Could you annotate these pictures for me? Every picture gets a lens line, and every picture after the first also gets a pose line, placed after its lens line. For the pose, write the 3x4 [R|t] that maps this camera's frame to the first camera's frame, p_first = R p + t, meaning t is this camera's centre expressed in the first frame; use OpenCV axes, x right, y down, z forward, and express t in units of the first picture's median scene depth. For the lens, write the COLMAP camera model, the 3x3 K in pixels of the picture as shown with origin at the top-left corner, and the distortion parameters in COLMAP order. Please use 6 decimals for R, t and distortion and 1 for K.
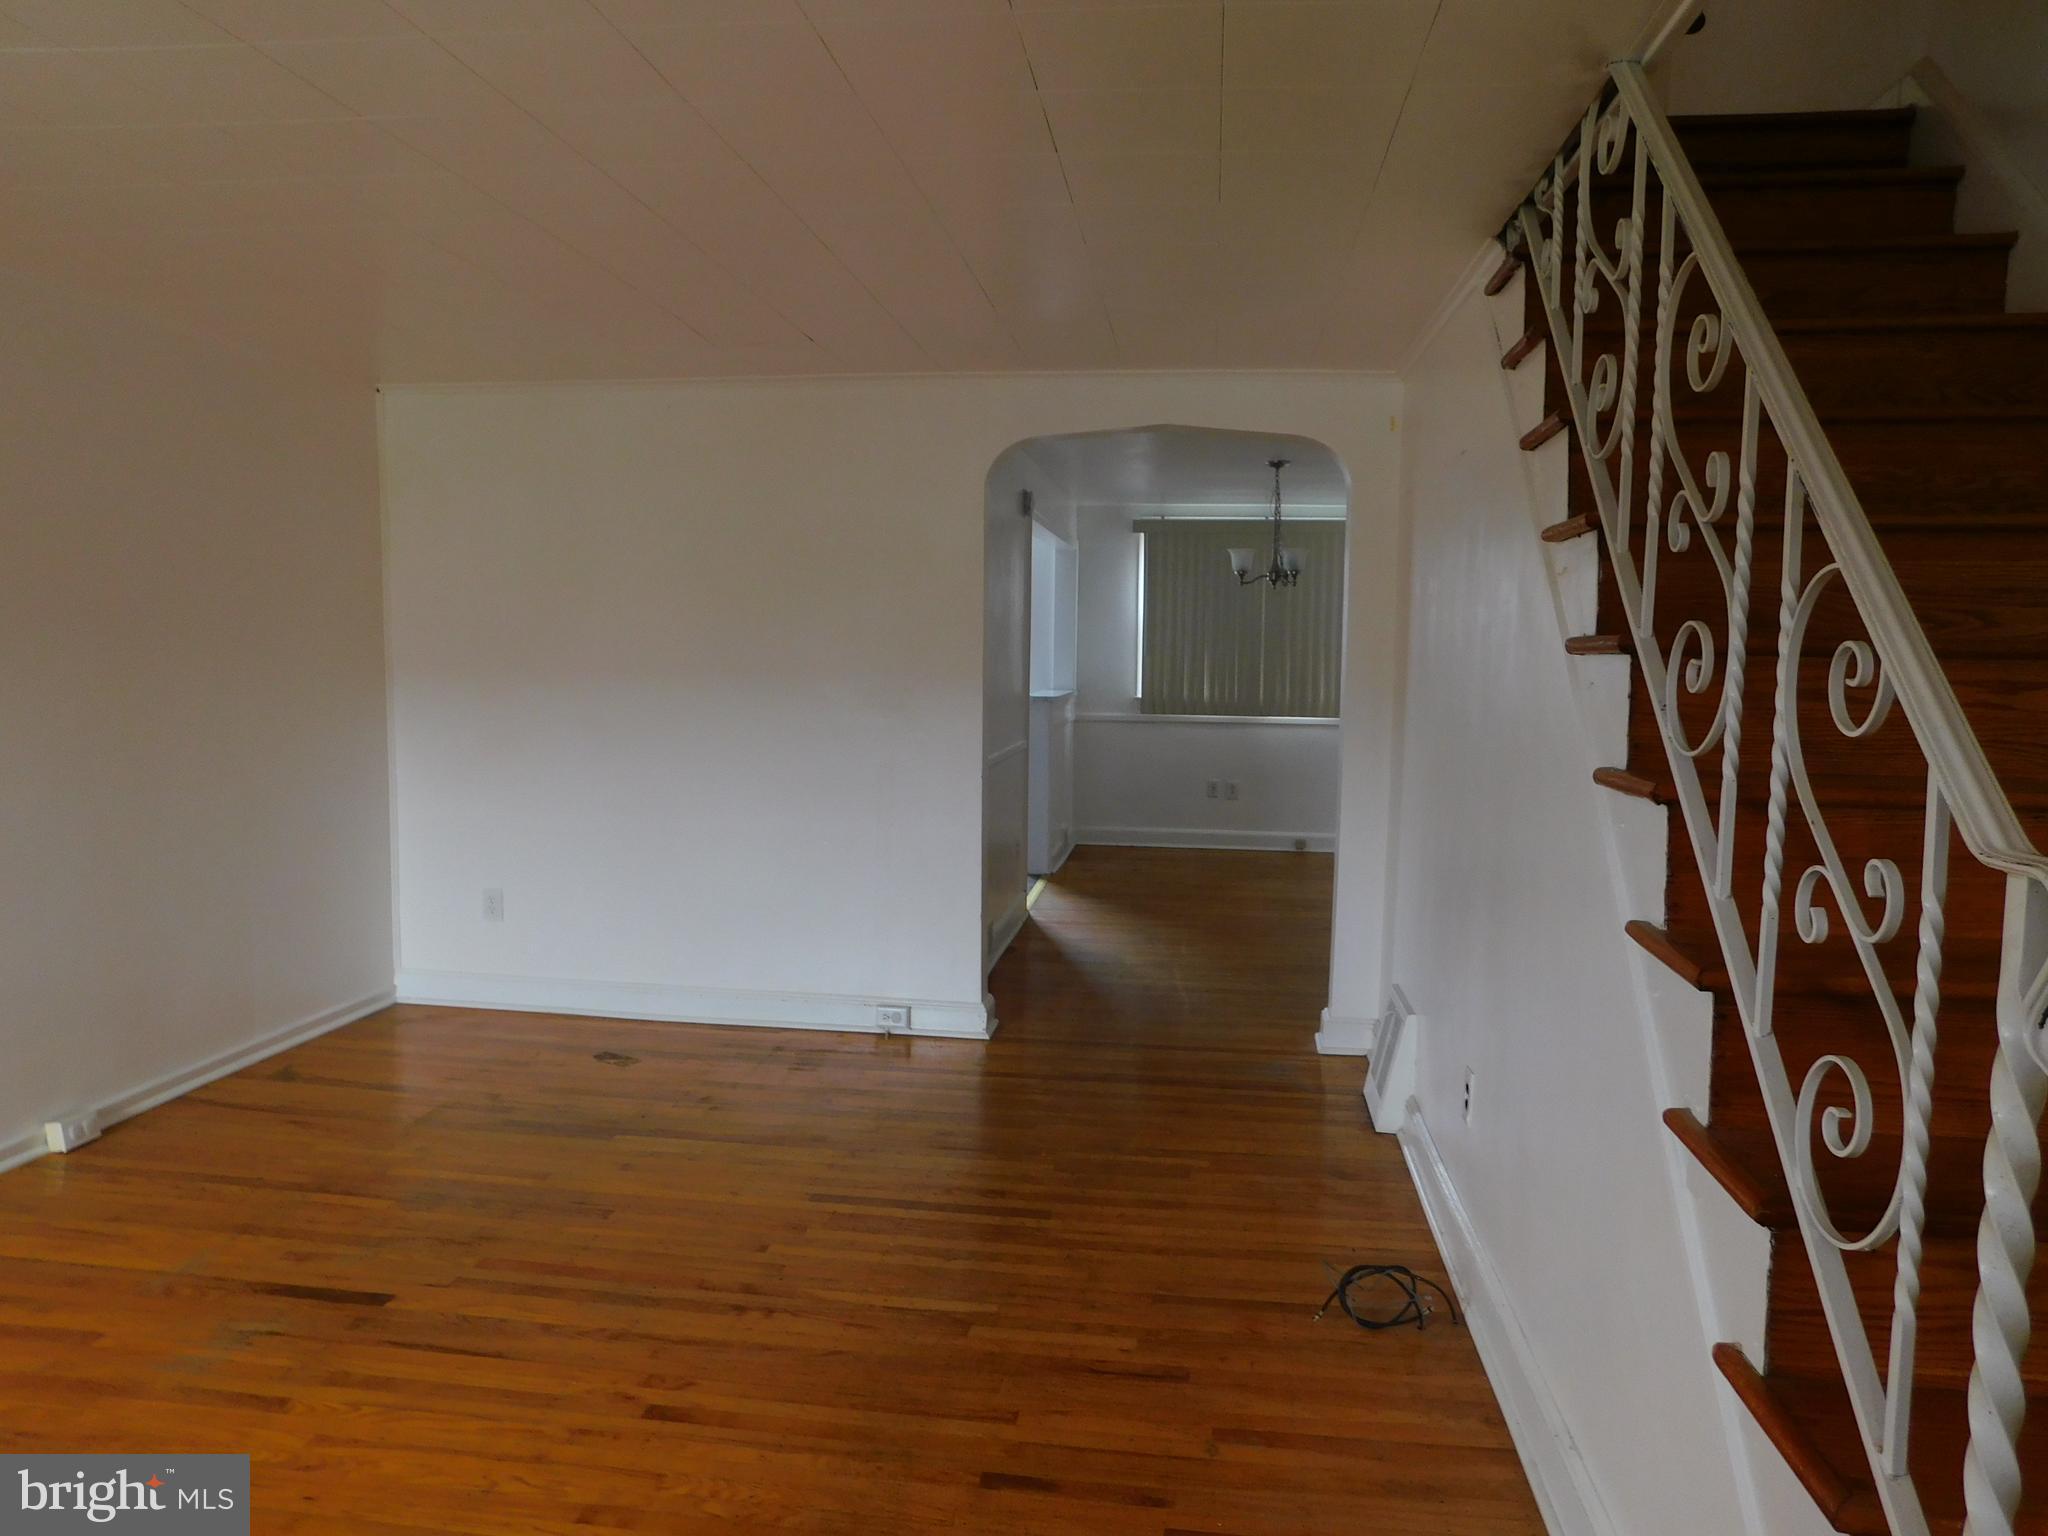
lens RADIAL K [[1393.4, 0, 1024.2], [0, 1393.4, 759.1], [0, 0, 1]] dist [-0.058823, 0.051725]
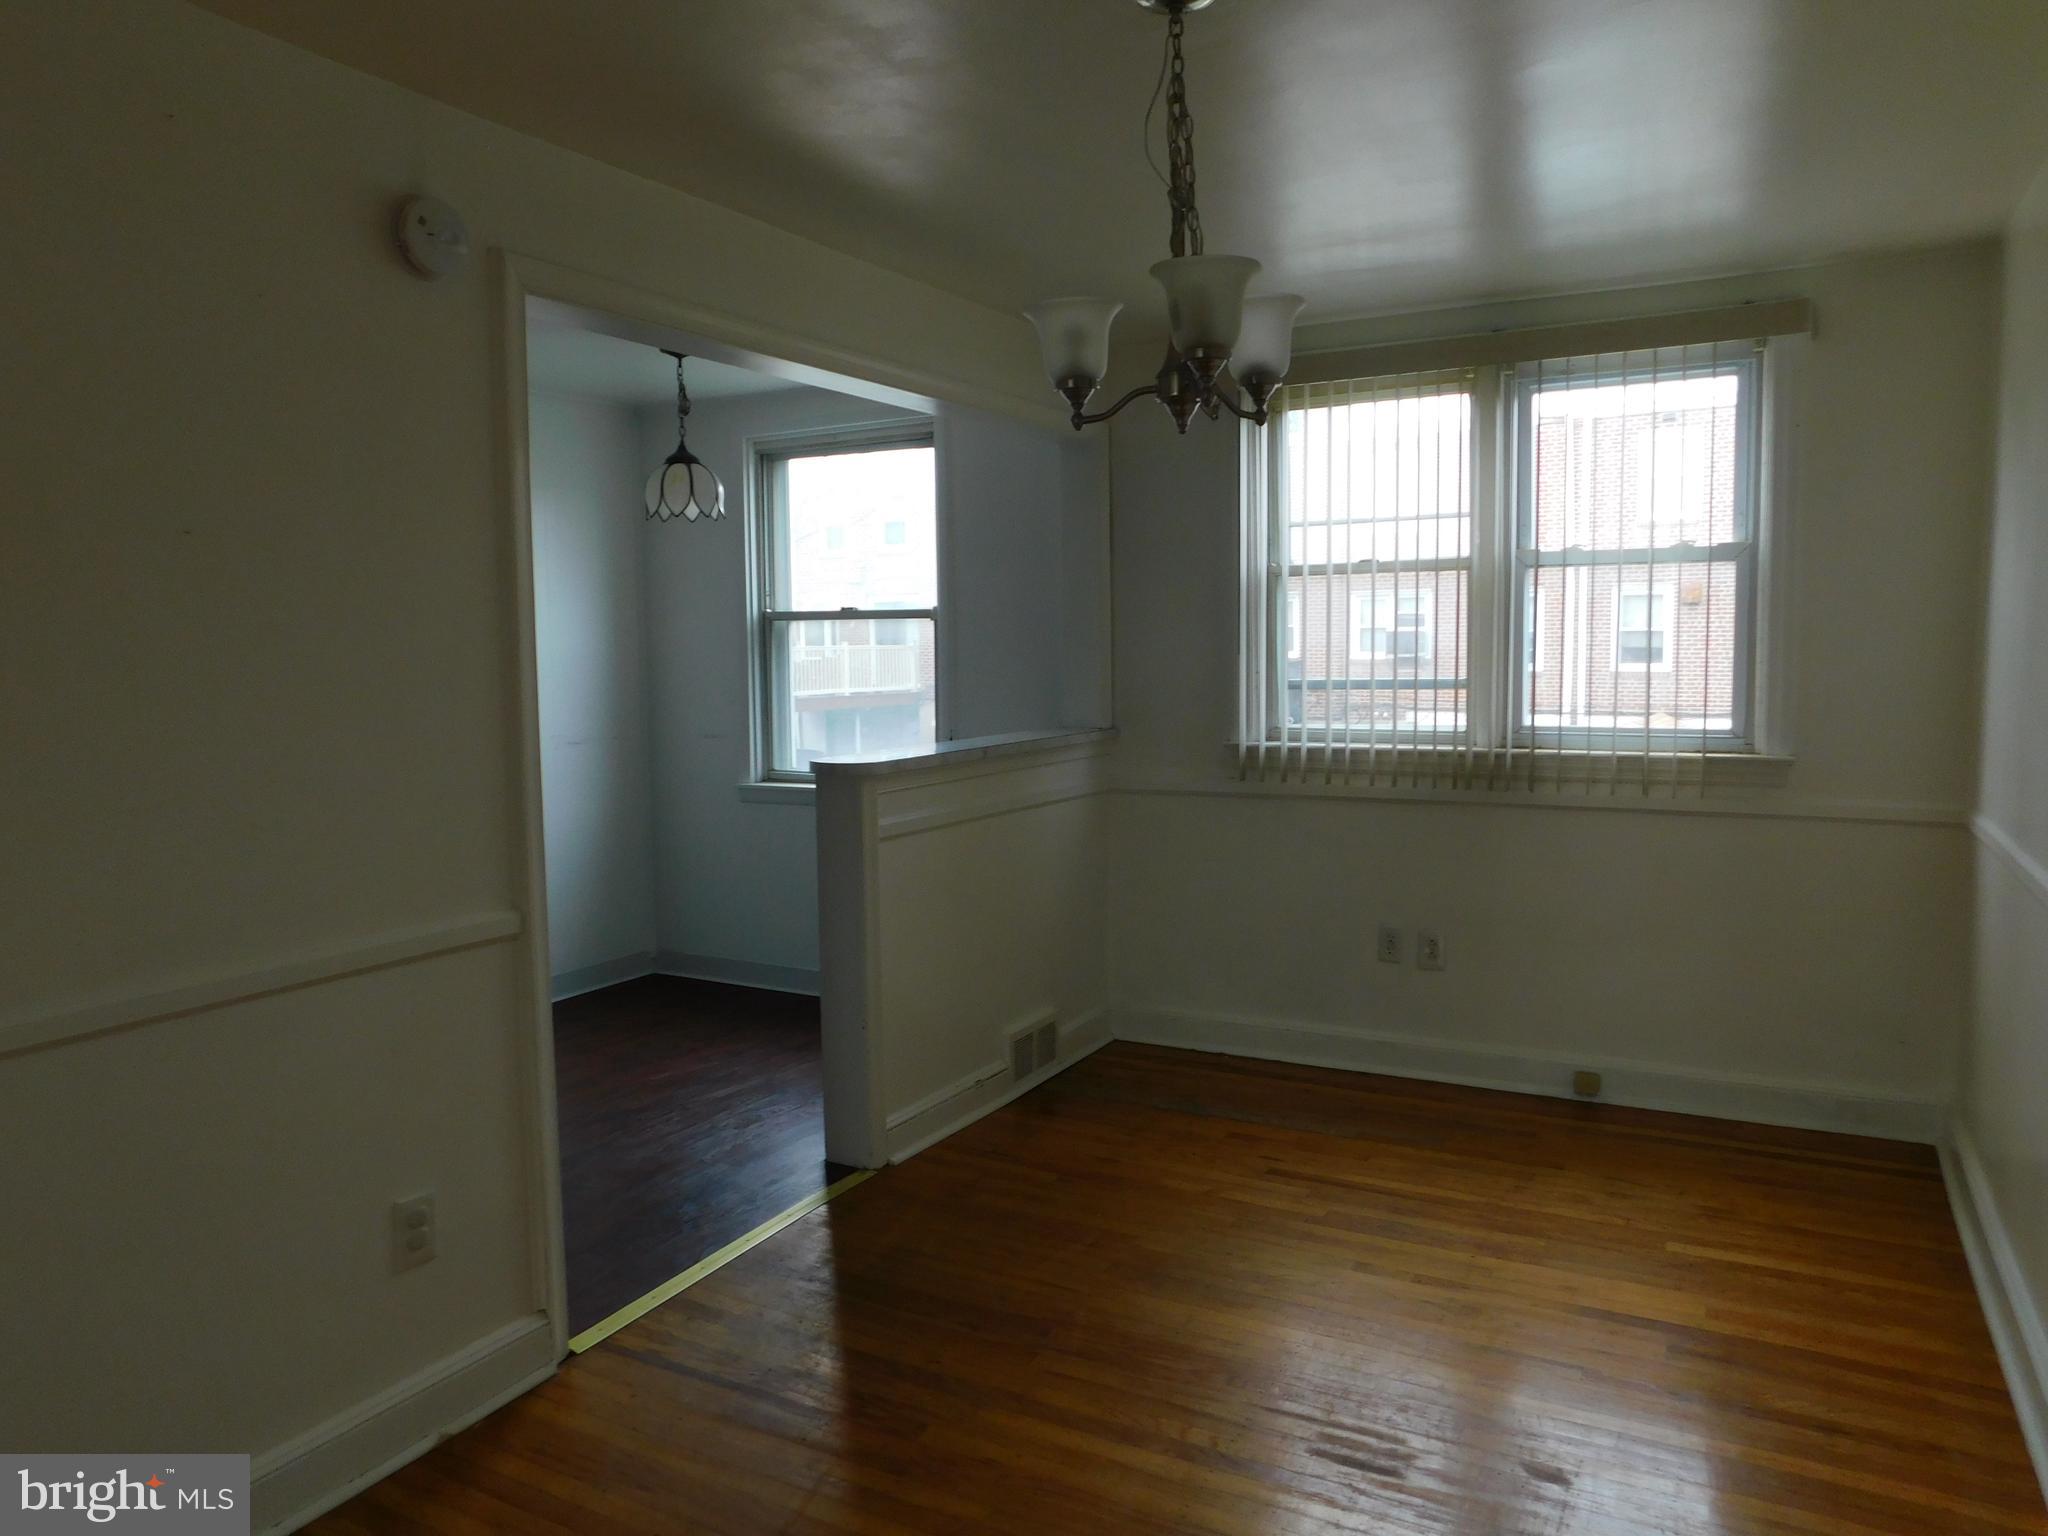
lens RADIAL K [[1393.4, 0, 1031.1], [0, 1393.4, 763.7], [0, 0, 1]] dist [-0.058823, 0.051725]
pose [[0.935421, 0.006074, -0.353484, 0.519328], [-0.003386, 0.999960, 0.008221, -0.114778], [0.353520, -0.006493, 0.935405, 1.482219]]
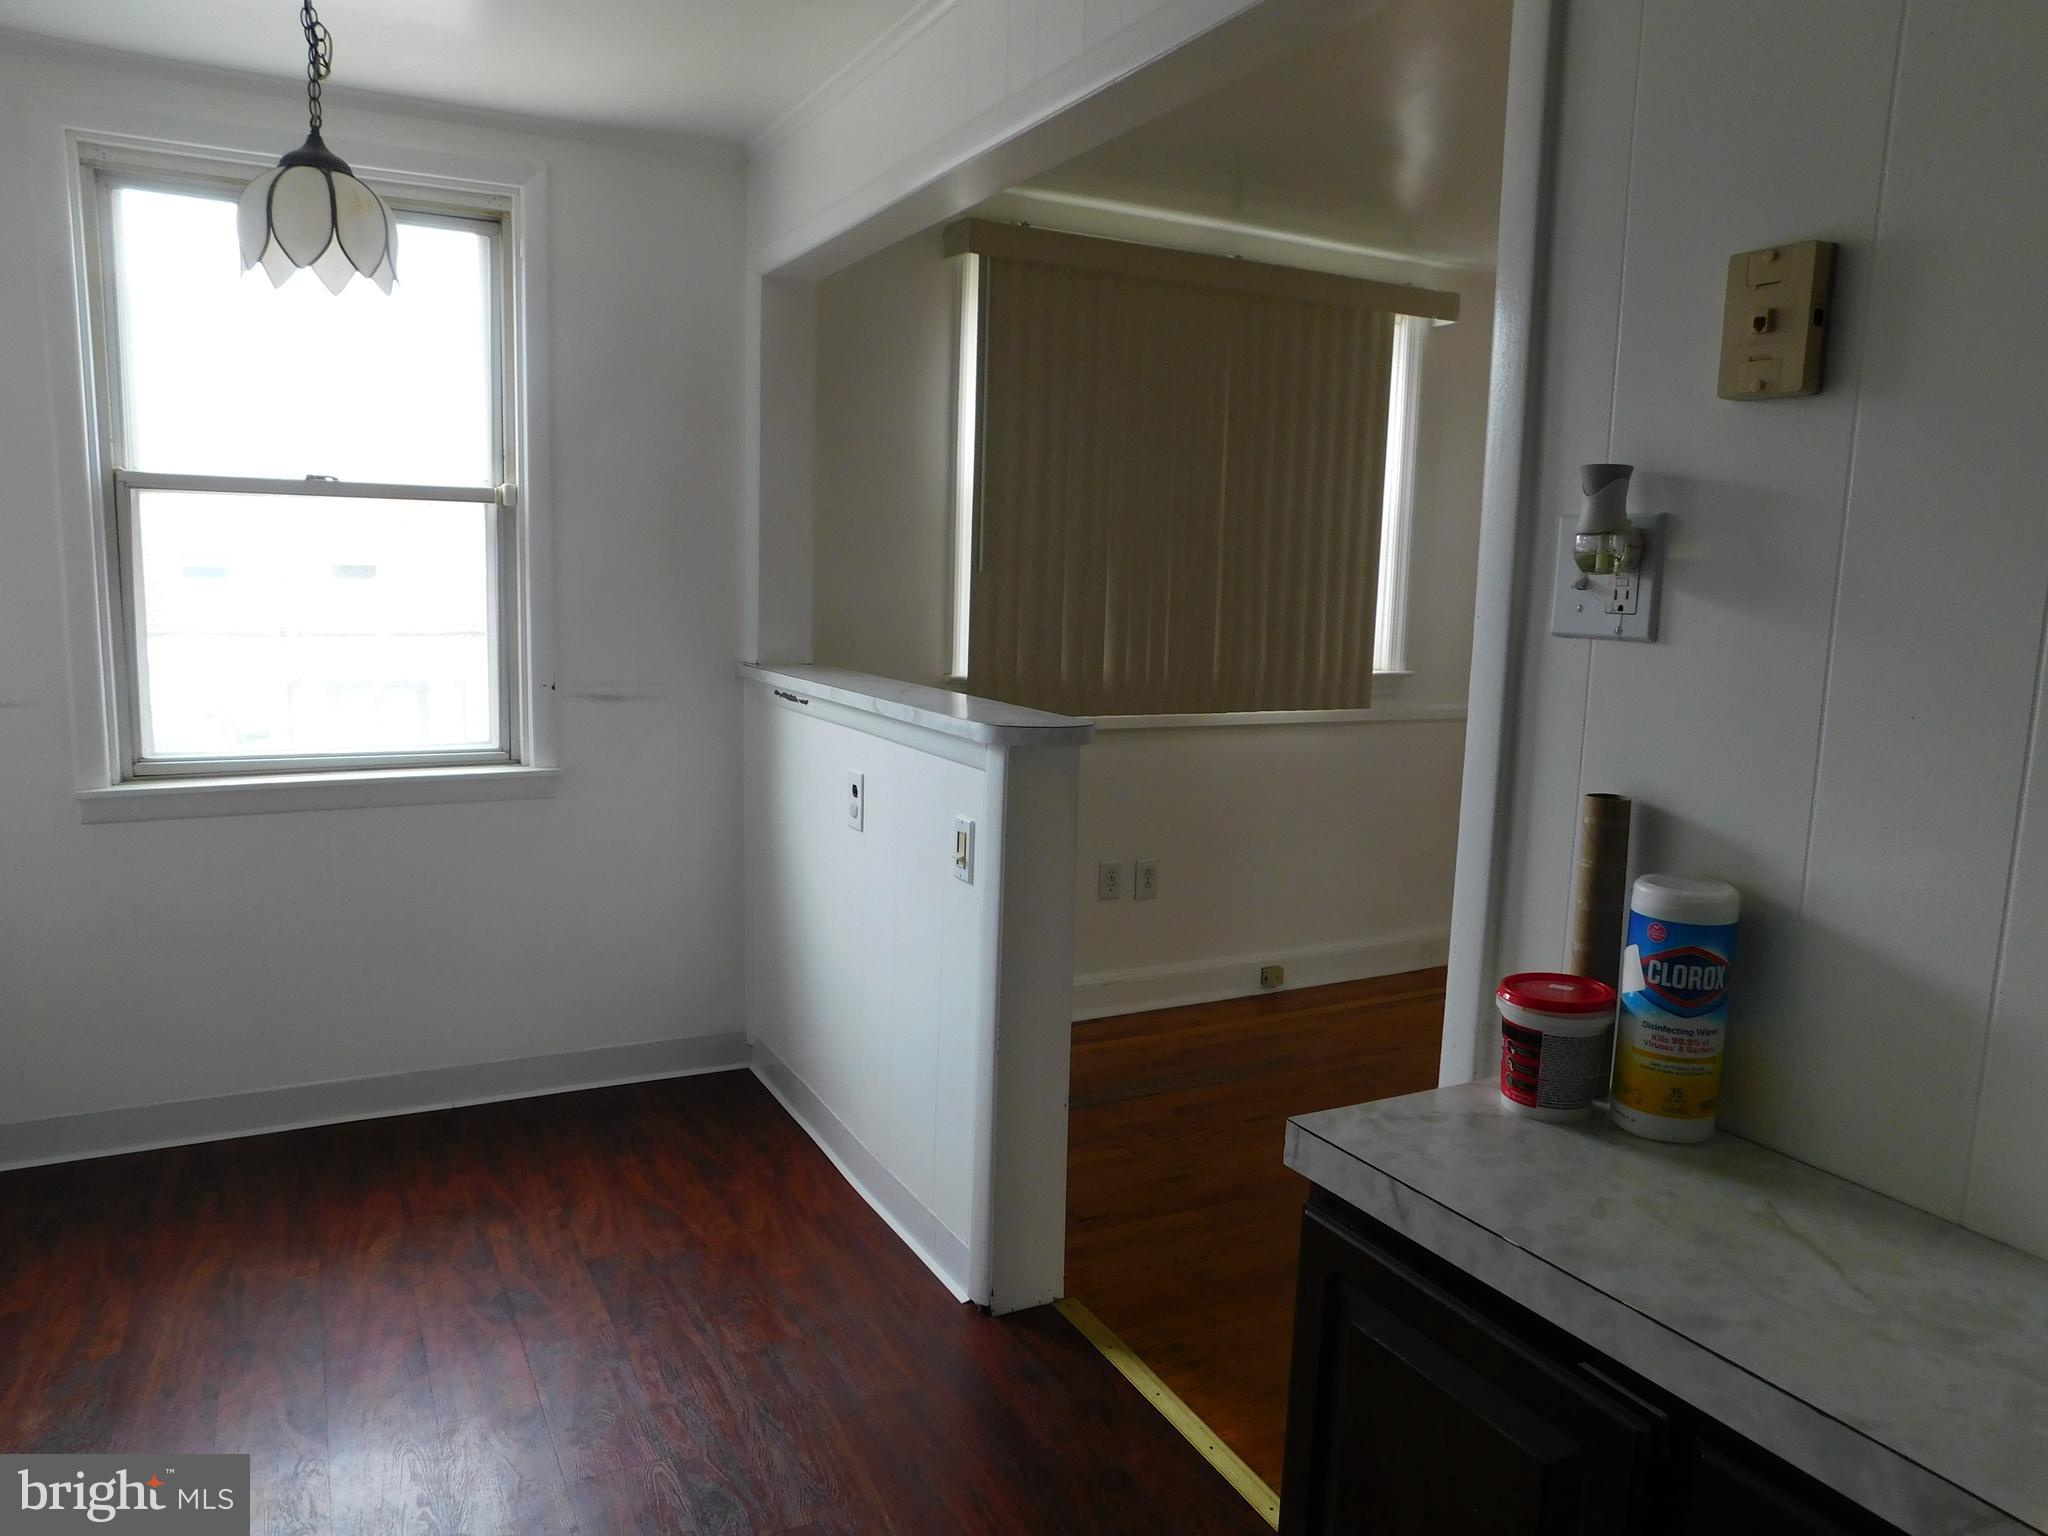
lens RADIAL K [[1393.4, 0, 1033.7], [0, 1393.4, 778.9], [0, 0, 1]] dist [-0.058823, 0.051725]
pose [[0.816404, -0.077727, 0.572226, -0.370920], [0.032555, 0.995519, 0.088778, -0.140600], [-0.576563, -0.053850, 0.815277, 1.831327]]
